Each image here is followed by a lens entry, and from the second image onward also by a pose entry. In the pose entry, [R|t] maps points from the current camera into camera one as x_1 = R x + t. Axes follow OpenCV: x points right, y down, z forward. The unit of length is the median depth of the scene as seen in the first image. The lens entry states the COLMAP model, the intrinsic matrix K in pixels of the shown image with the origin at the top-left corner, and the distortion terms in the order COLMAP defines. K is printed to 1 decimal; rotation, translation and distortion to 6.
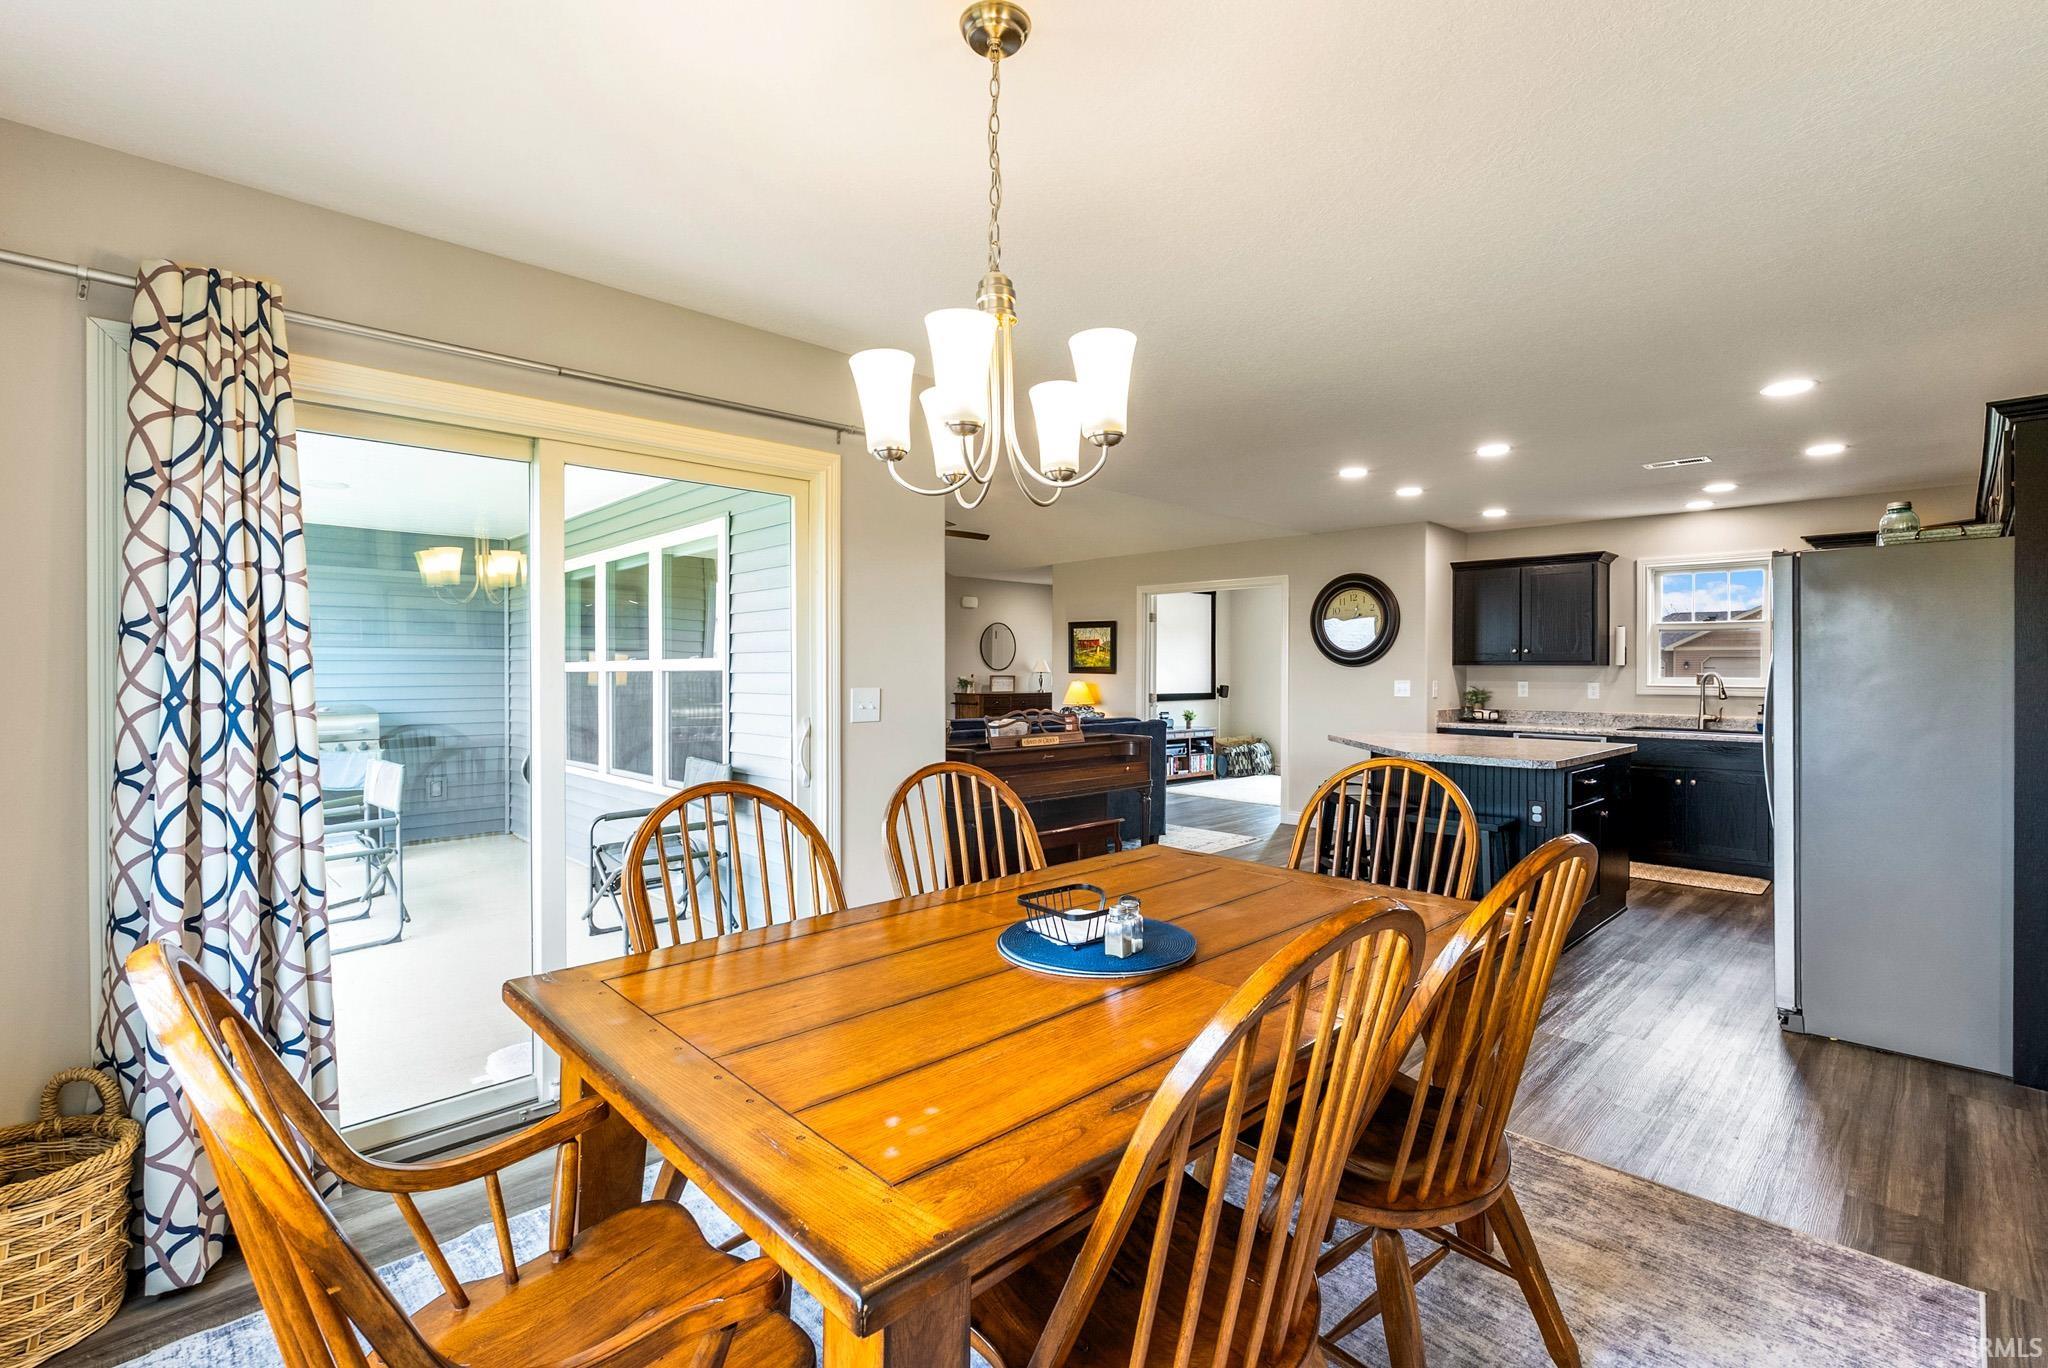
lens RADIAL K [[906.0, 0, 1039.3], [0, 906.0, 666.9], [0, 0, 1]] dist [-0.005507, 0.000832]
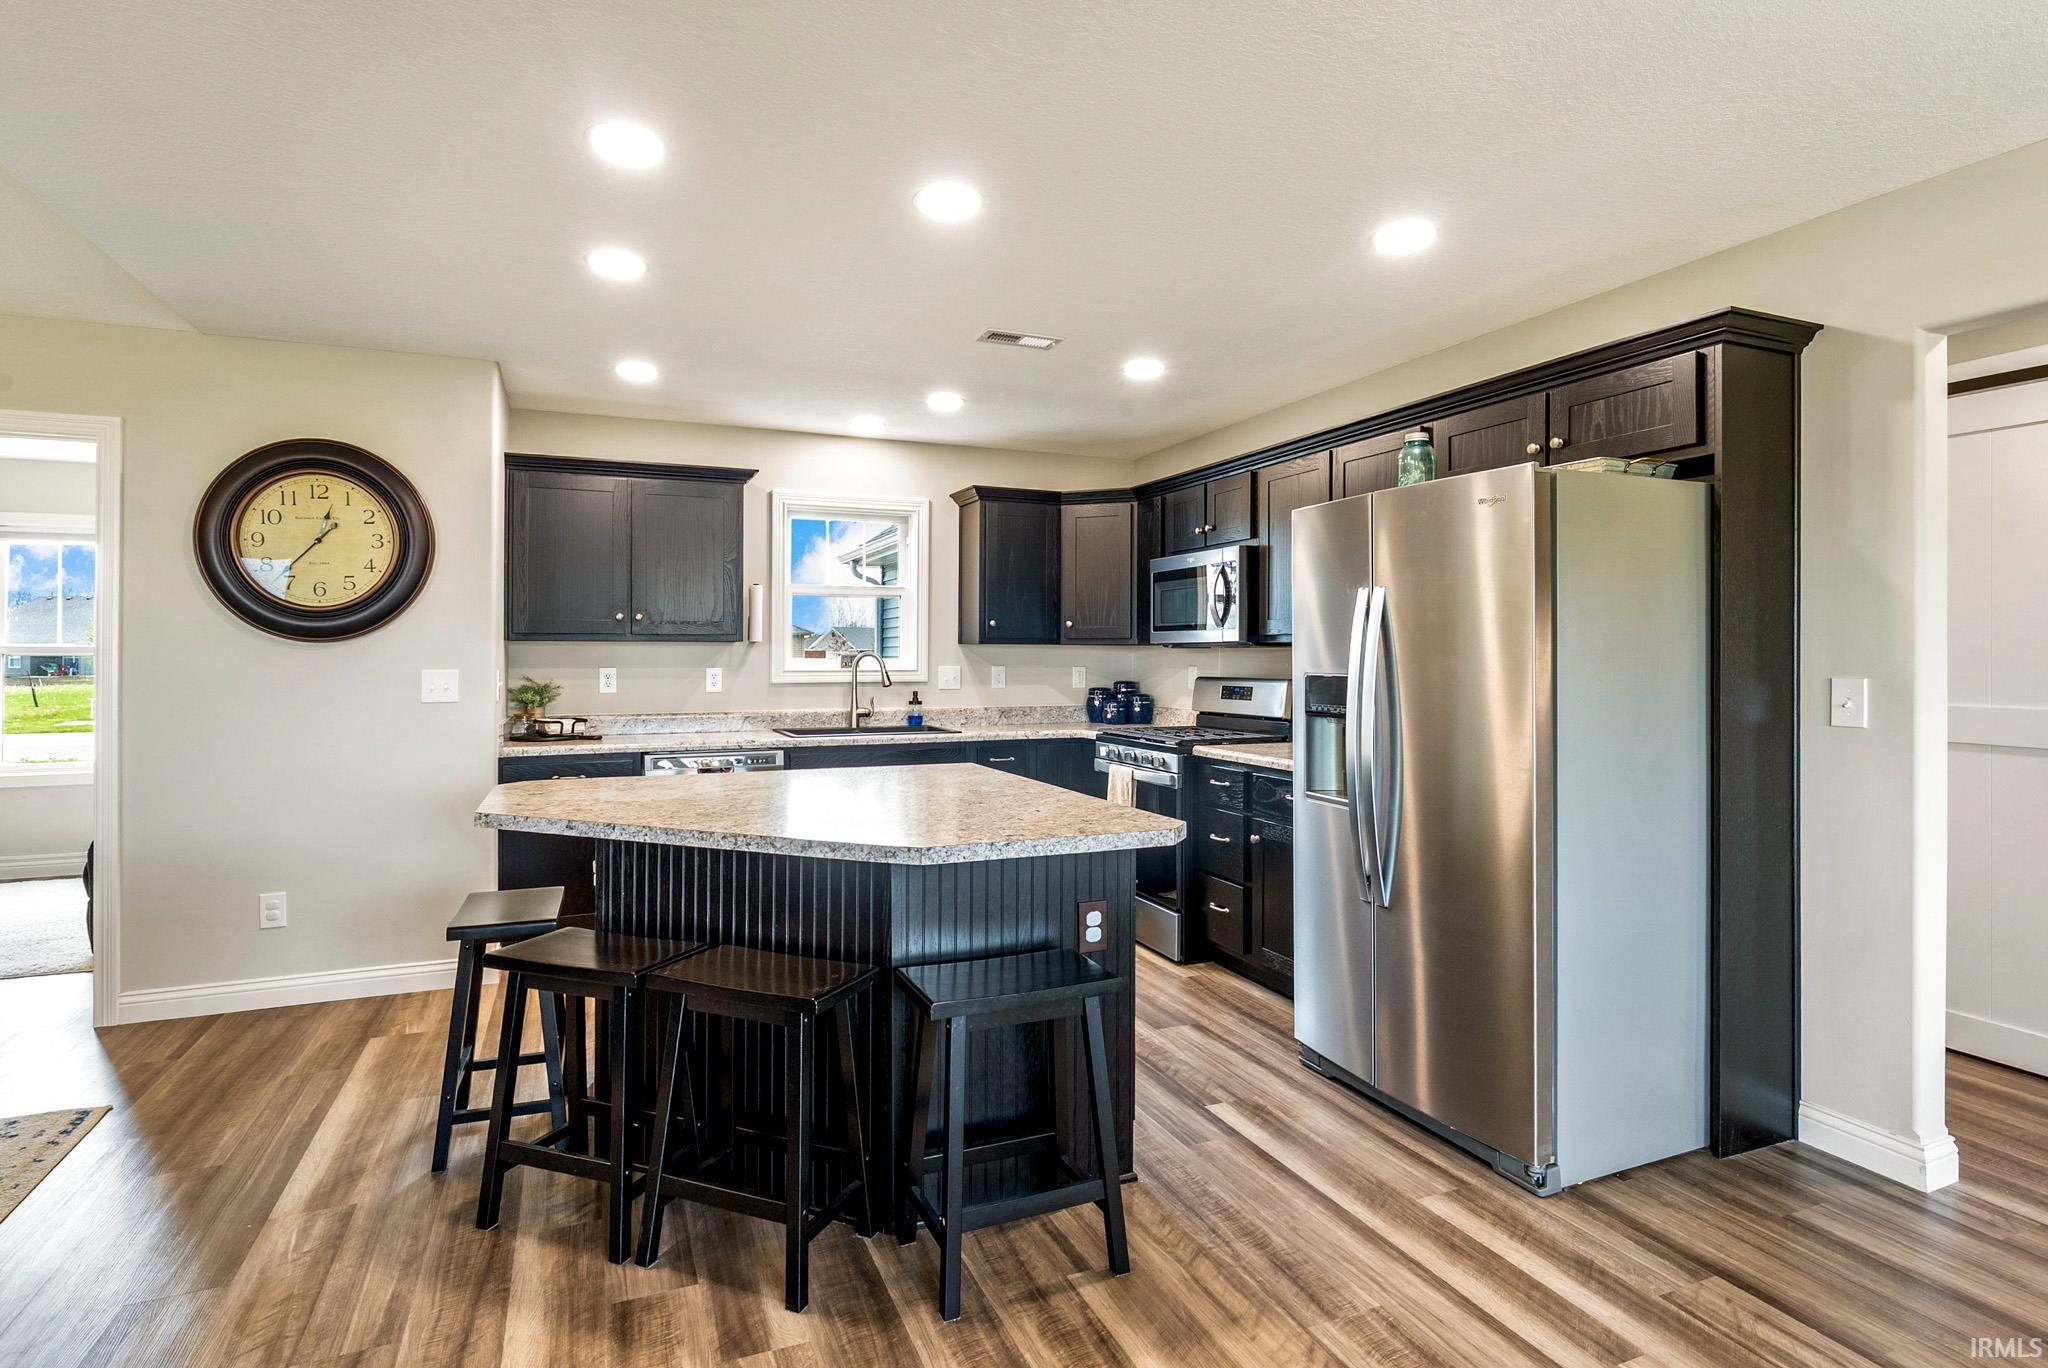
lens RADIAL K [[1028.6, 0, 1013.4], [0, 1028.6, 646.1], [0, 0, 1]] dist [-0.005512, -0.000028]
pose [[0.385922, 0.002826, 0.922527, 0.000952], [0.000890, 0.999994, -0.003436, 0.004249], [-0.922531, 0.002147, 0.385917, 0.480527]]
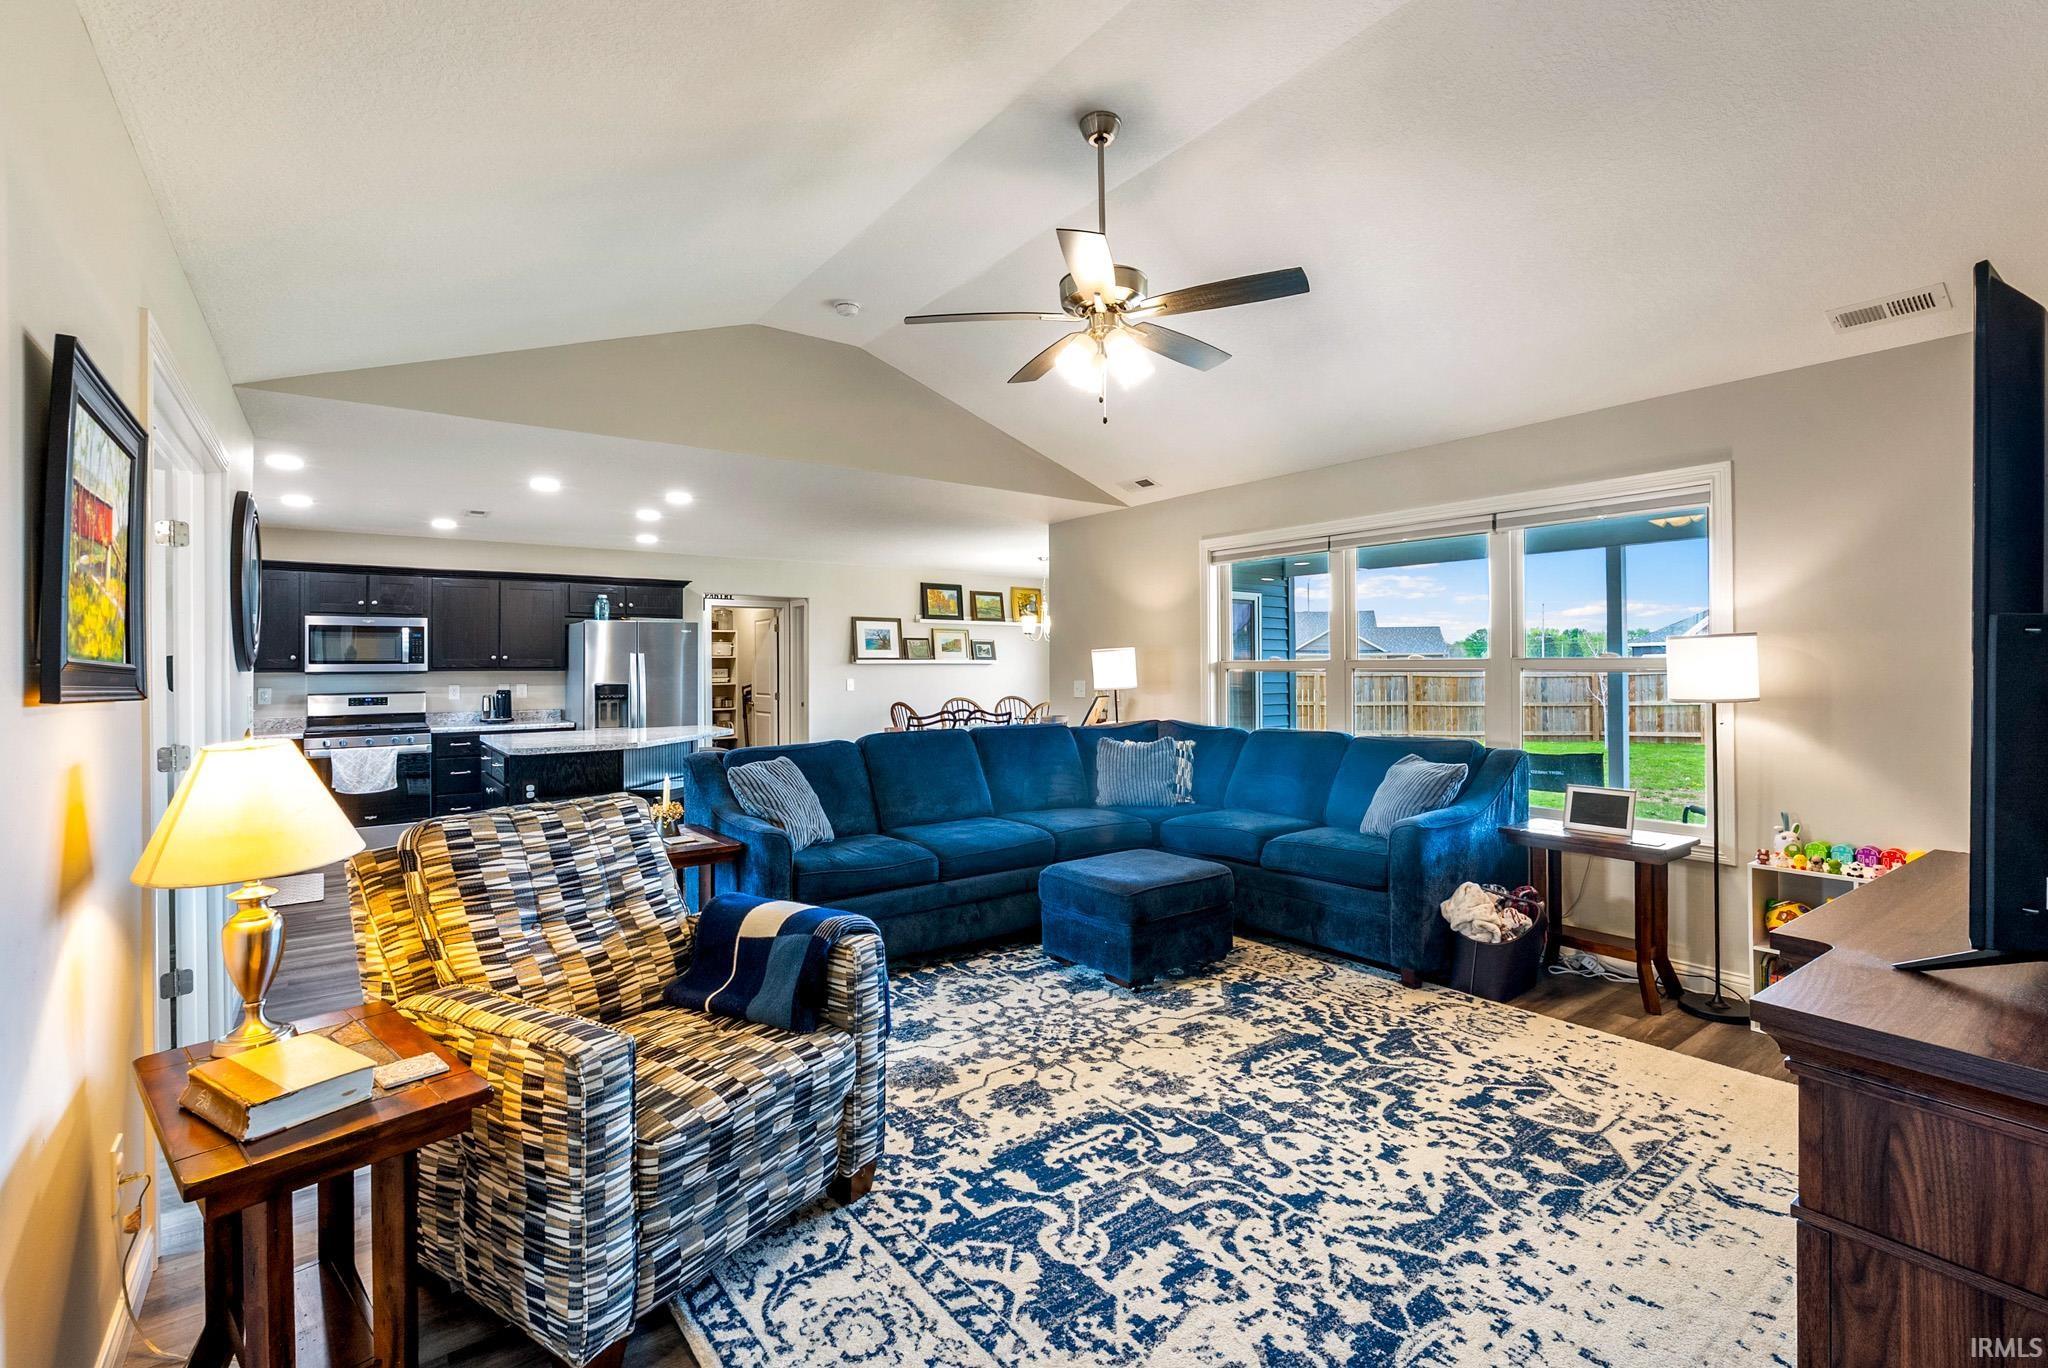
lens RADIAL K [[906.0, 0, 1038.0], [0, 906.0, 667.0], [0, 0, 1]] dist [-0.005507, 0.000832]
pose [[-0.991557, 0.006904, 0.129490, -0.167678], [0.006837, 0.999976, -0.000965, 0.000793], [-0.129493, -0.000072, -0.991580, 1.469598]]
